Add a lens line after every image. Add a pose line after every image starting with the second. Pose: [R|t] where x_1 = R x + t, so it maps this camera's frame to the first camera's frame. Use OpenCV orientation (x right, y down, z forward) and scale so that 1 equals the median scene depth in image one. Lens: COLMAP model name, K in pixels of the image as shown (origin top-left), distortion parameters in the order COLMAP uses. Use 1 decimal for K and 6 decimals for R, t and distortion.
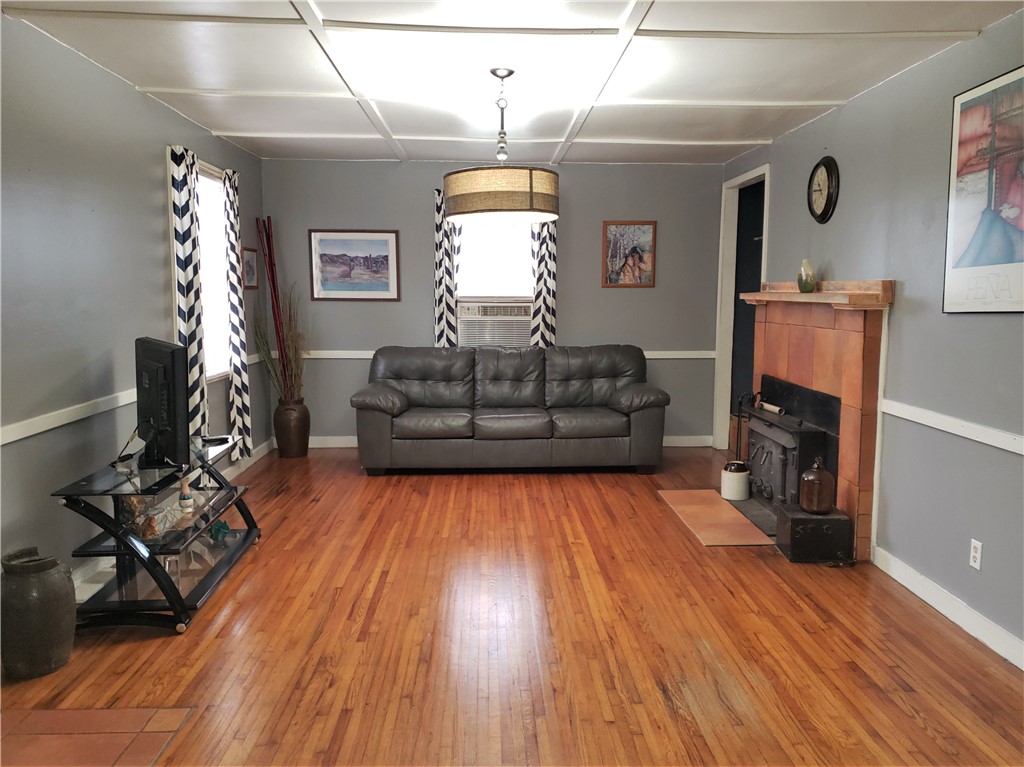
lens RADIAL K [[823.6, 0, 525.6], [0, 823.6, 389.9], [0, 0, 1]] dist [0.139049, -0.180715]
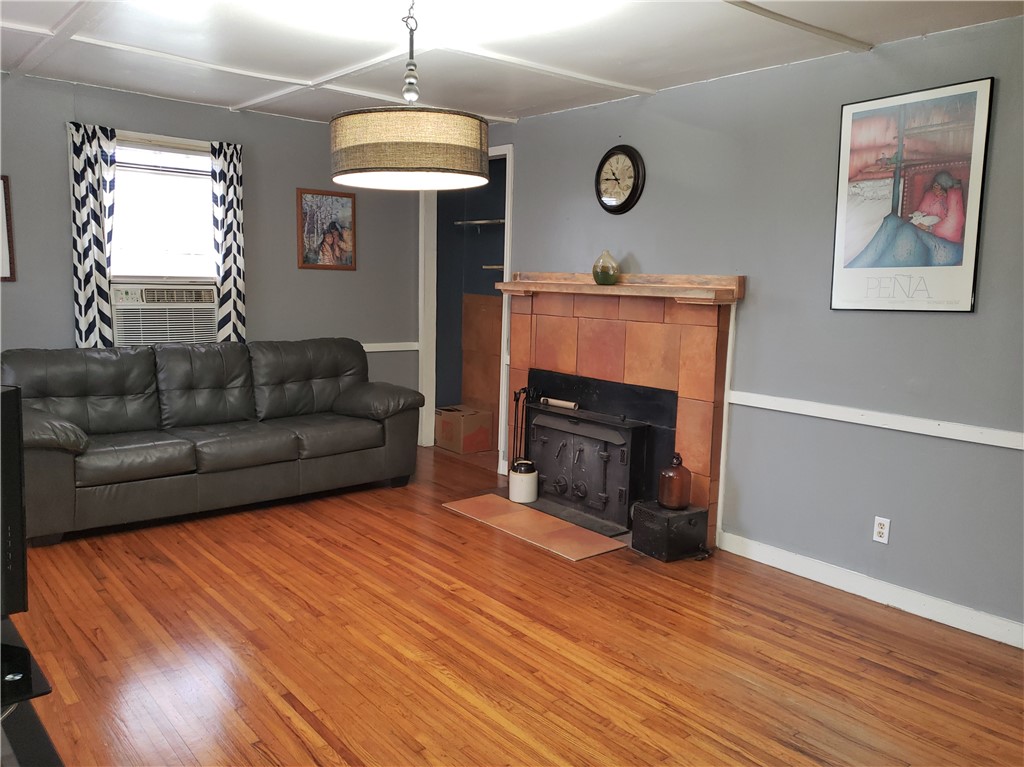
lens RADIAL K [[819.6, 0, 521.6], [0, 819.6, 397.3], [0, 0, 1]] dist [0.120576, -0.201322]
pose [[0.798391, -0.070400, 0.598009, -0.332315], [0.048504, 0.997434, 0.052665, -0.040276], [-0.600182, -0.013041, 0.799757, 0.287354]]
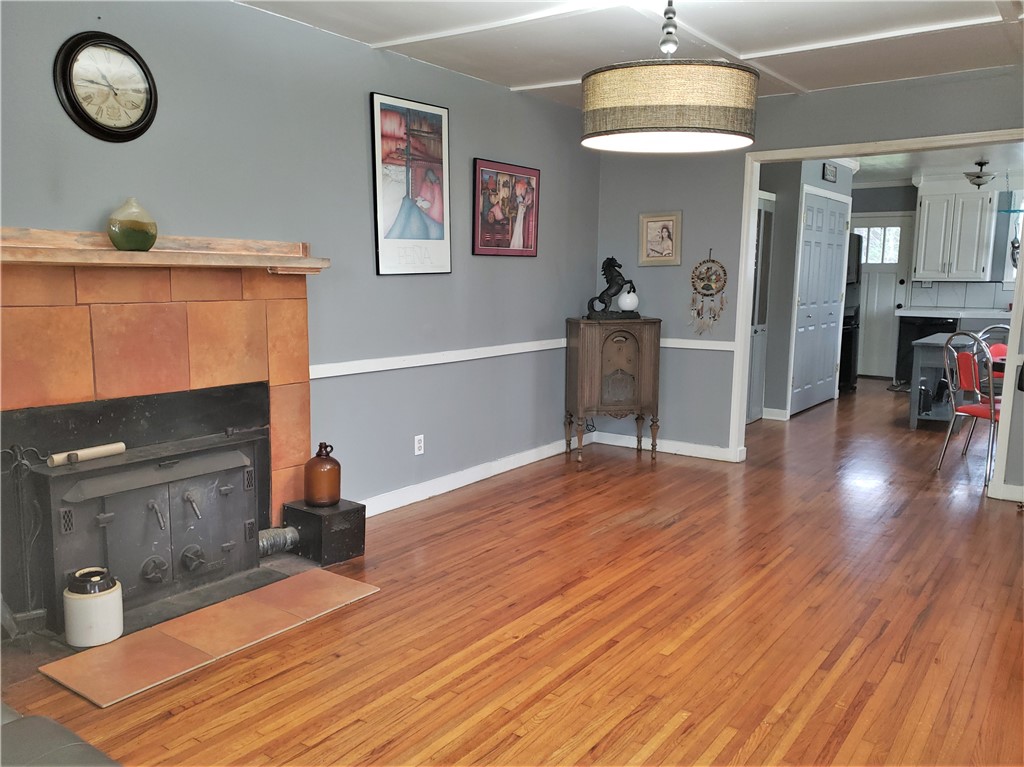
lens RADIAL K [[819.6, 0, 521.6], [0, 819.6, 397.3], [0, 0, 1]] dist [0.120576, -0.201322]
pose [[-0.791052, -0.107454, 0.602238, -0.296639], [0.056953, 0.967241, 0.247389, -0.149179], [-0.609092, 0.229997, -0.759018, 1.334878]]
